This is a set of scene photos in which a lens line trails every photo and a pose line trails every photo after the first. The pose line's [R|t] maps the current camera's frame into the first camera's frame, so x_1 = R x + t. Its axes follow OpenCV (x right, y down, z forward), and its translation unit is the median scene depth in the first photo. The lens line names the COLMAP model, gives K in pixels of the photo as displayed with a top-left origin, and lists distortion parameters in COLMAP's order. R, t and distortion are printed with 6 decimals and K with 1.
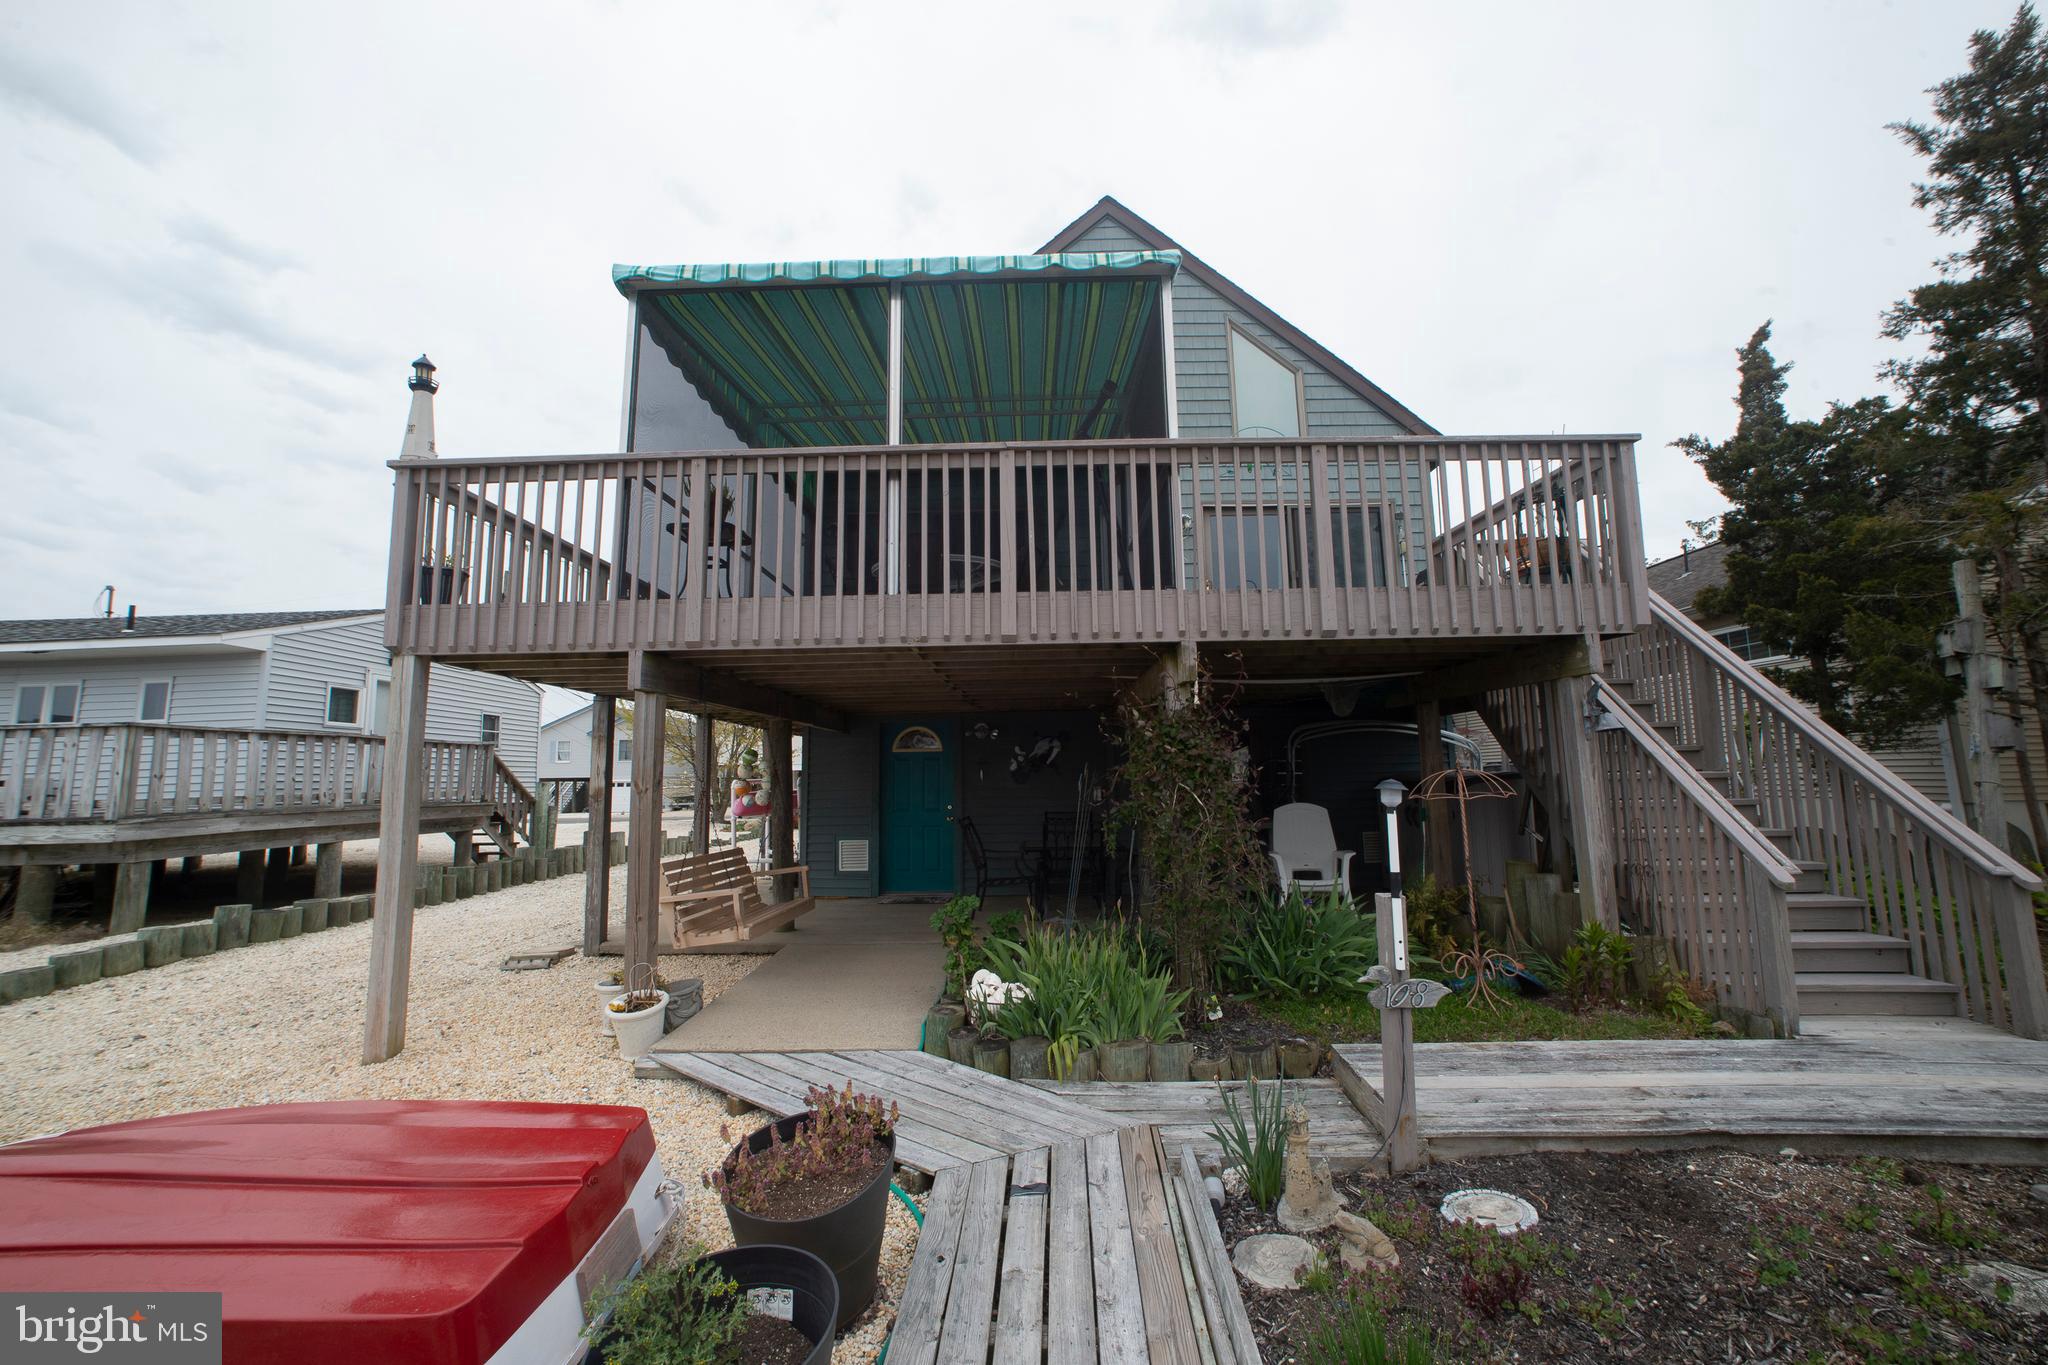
lens RADIAL K [[818.6, 0, 1020.8], [0, 818.6, 674.4], [0, 0, 1]] dist [-0.048226, 0.021007]
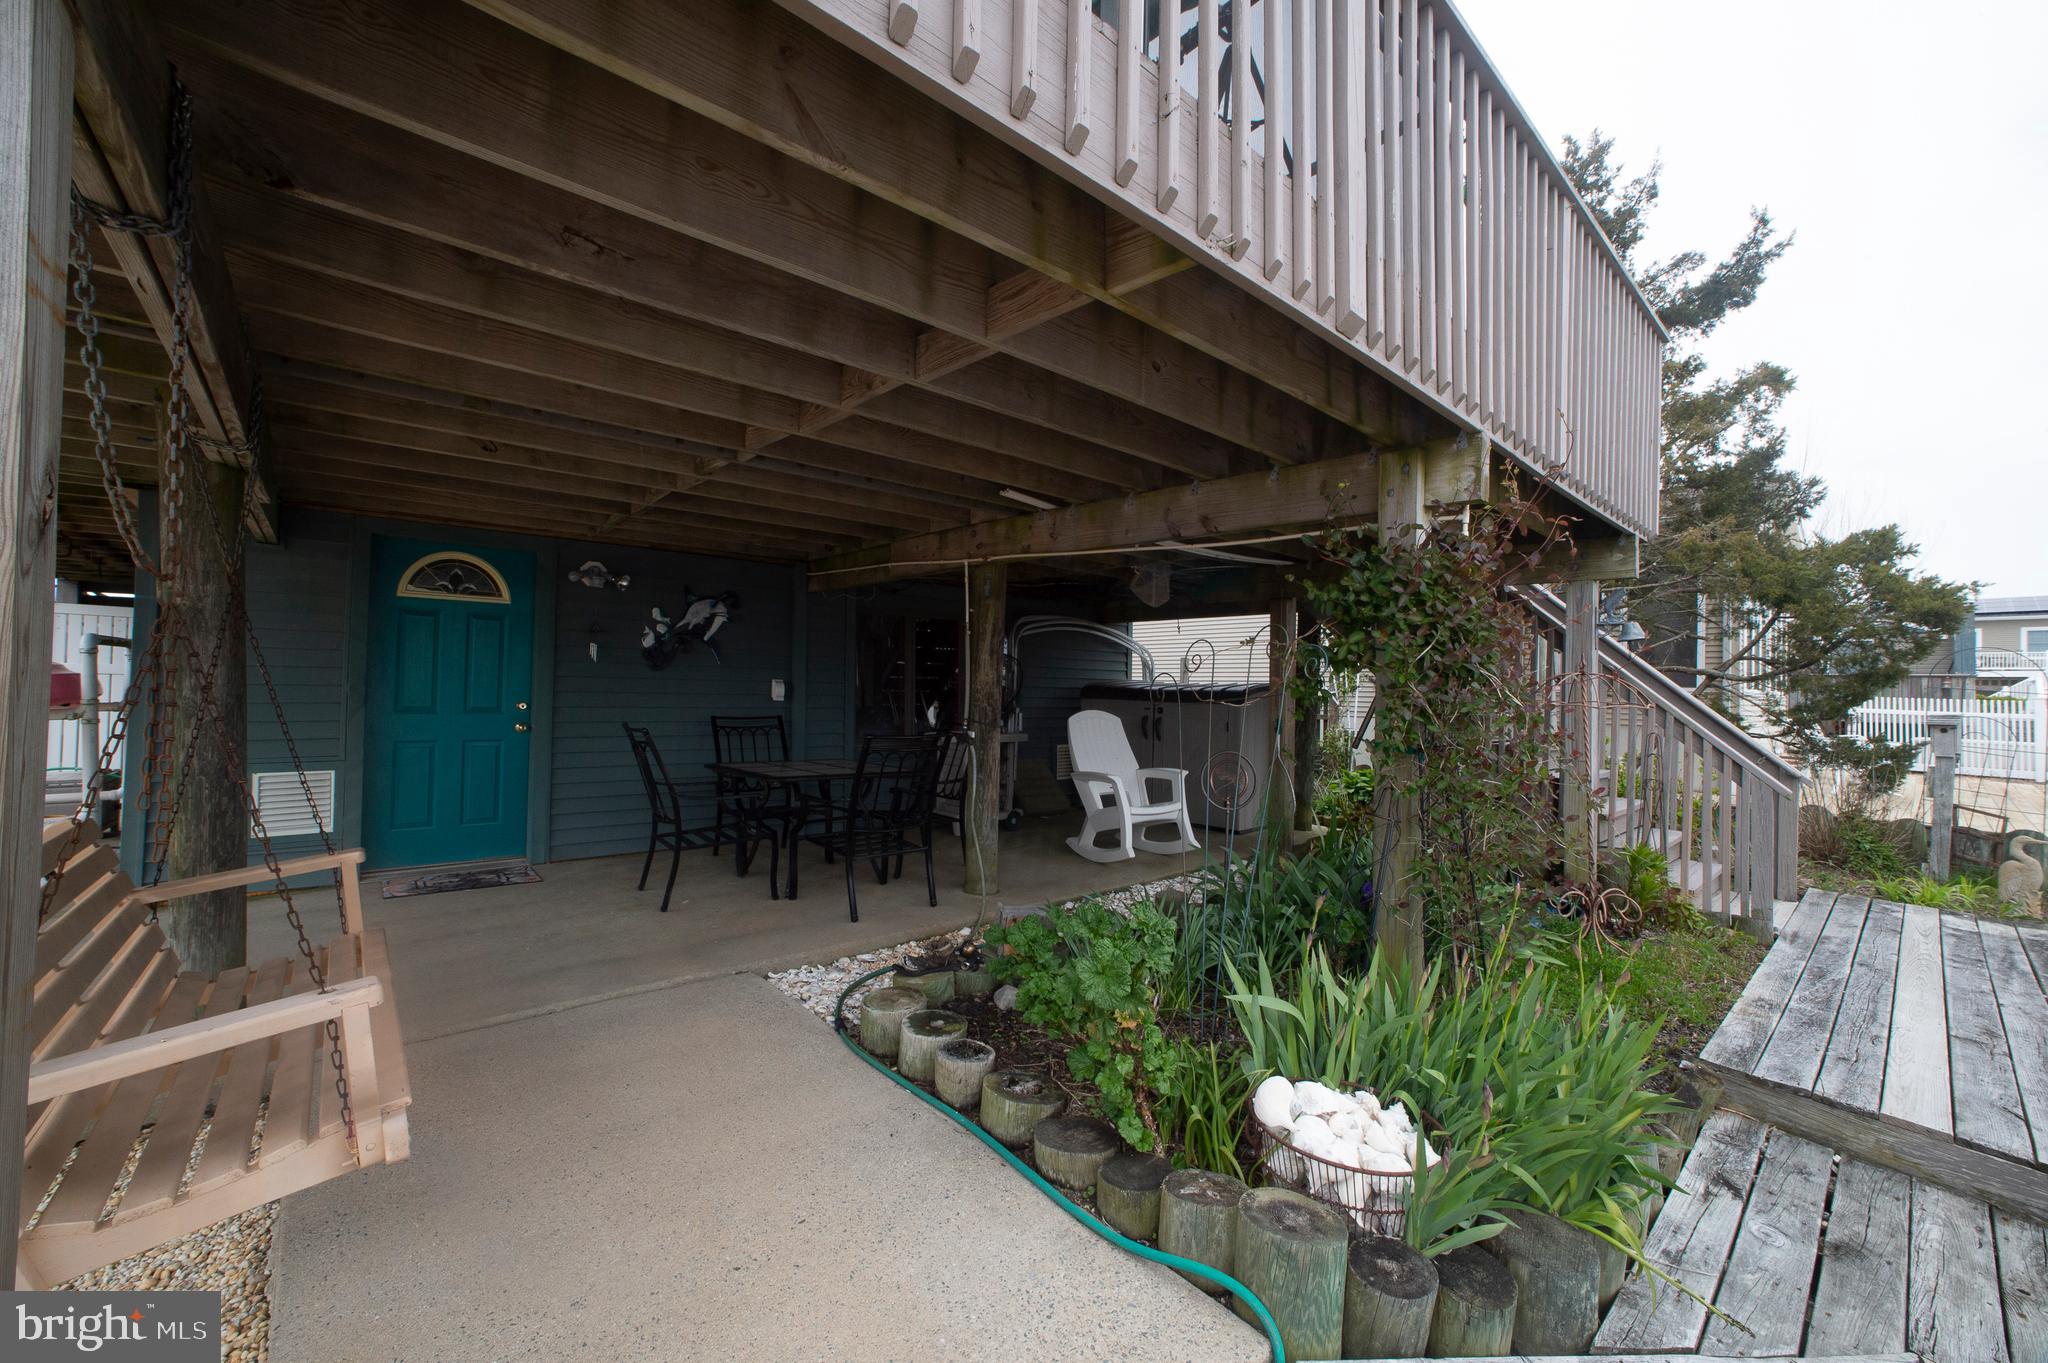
lens RADIAL K [[818.6, 0, 1020.8], [0, 818.6, 673.4], [0, 0, 1]] dist [-0.048226, 0.021007]
pose [[0.734841, 0.046586, 0.676637, -0.428640], [-0.120544, 0.990726, 0.062703, 0.135294], [-0.667441, -0.127642, 0.733642, 0.776548]]
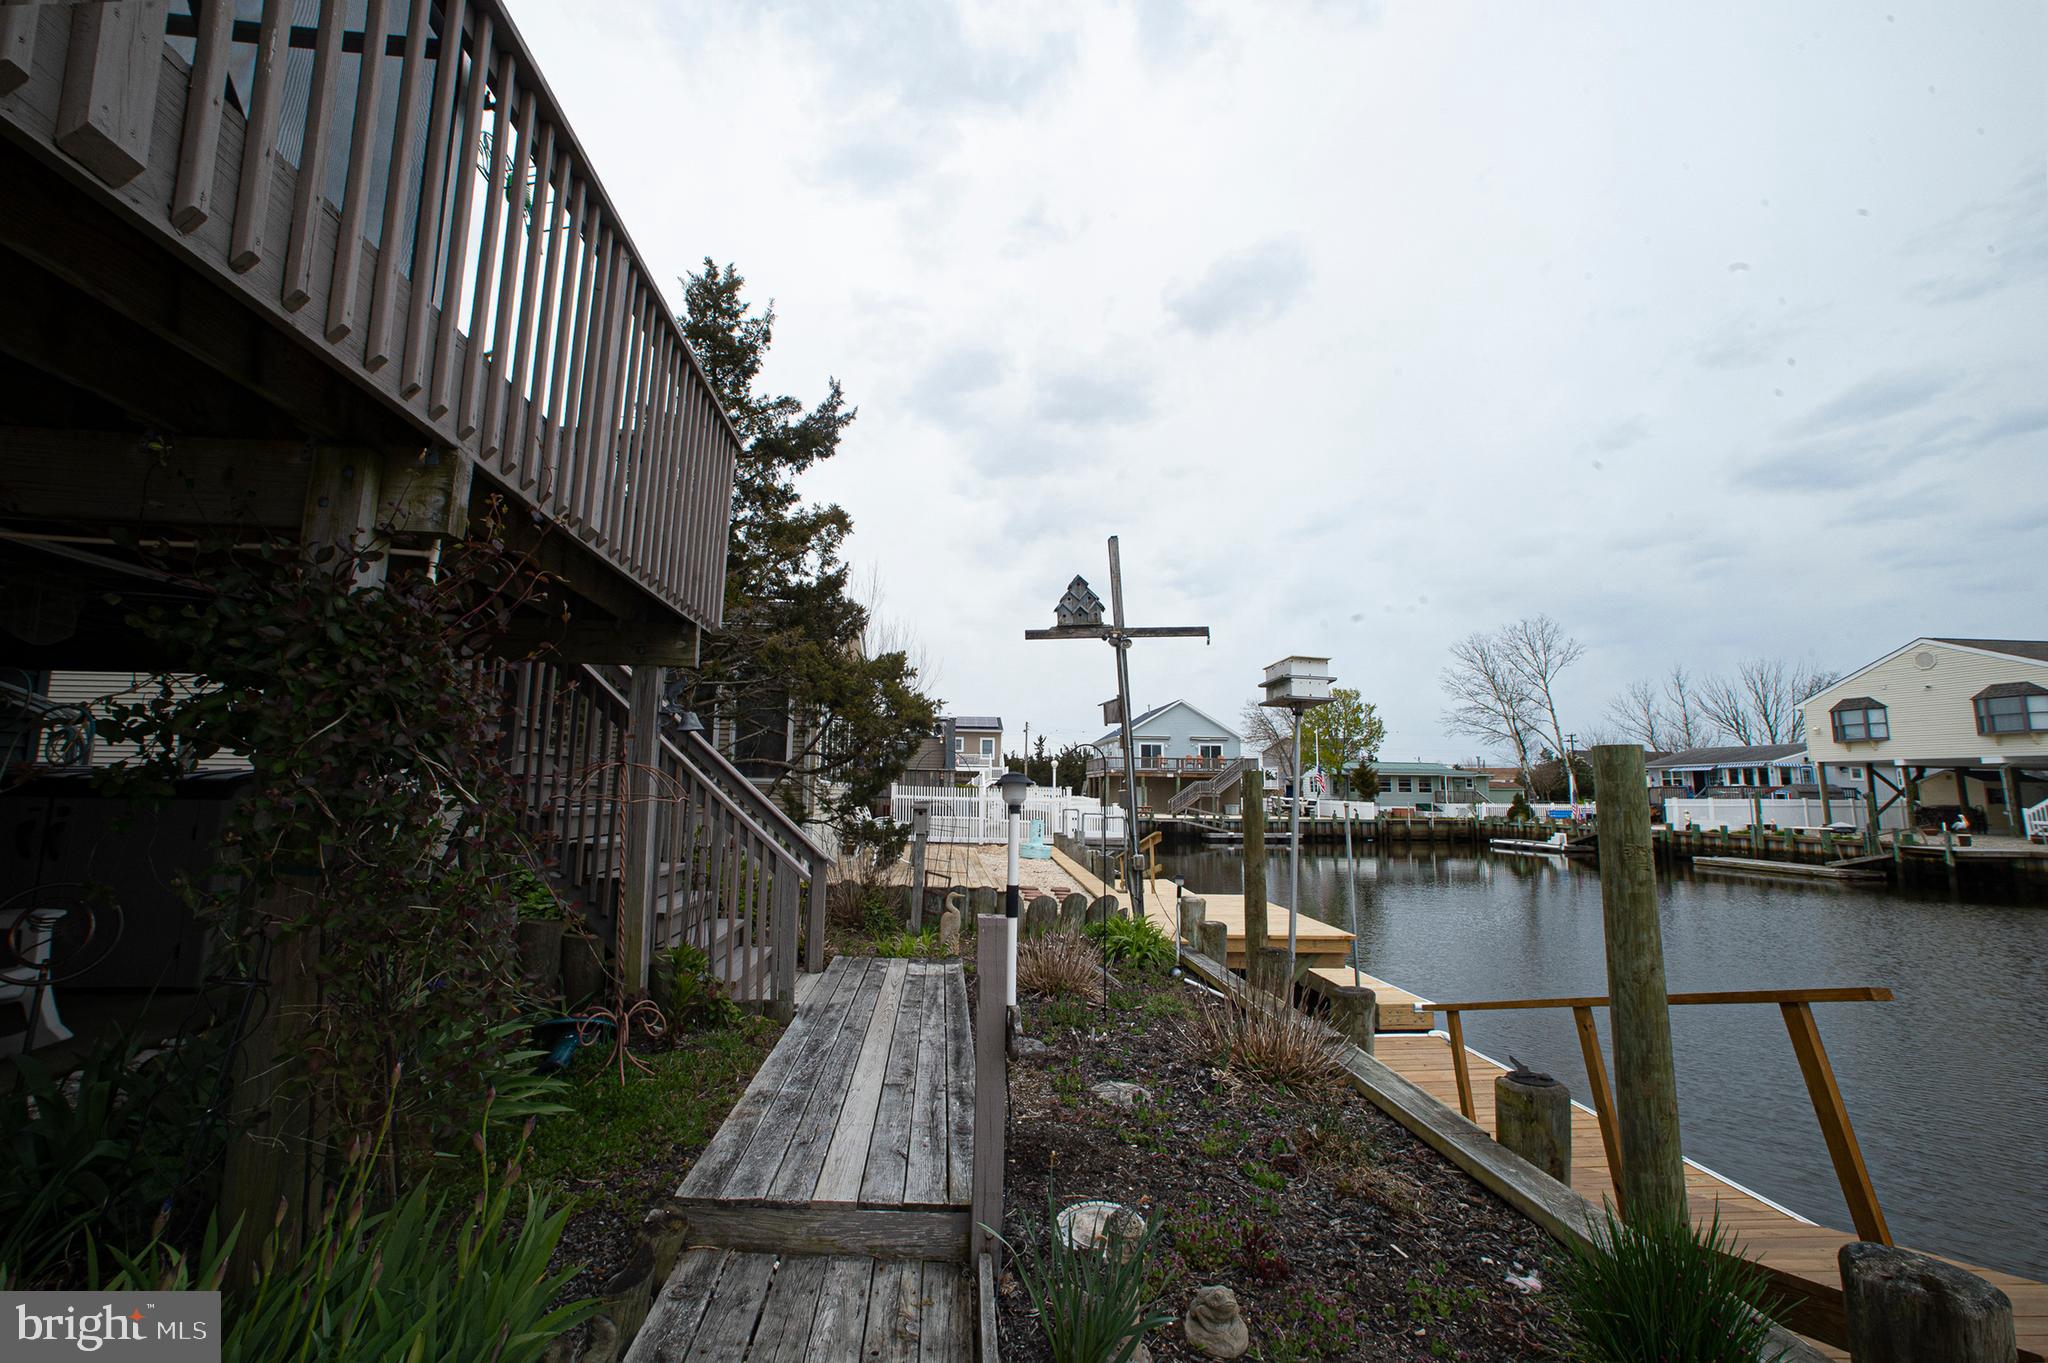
lens RADIAL K [[857.5, 0, 985.7], [0, 857.5, 679.8], [0, 0, 1]] dist [-0.050328, 0.020624]
pose [[-0.073687, 0.147599, 0.986298, -0.268798], [-0.139937, 0.977672, -0.156763, 0.118228], [-0.987415, -0.149571, -0.051387, 0.716104]]
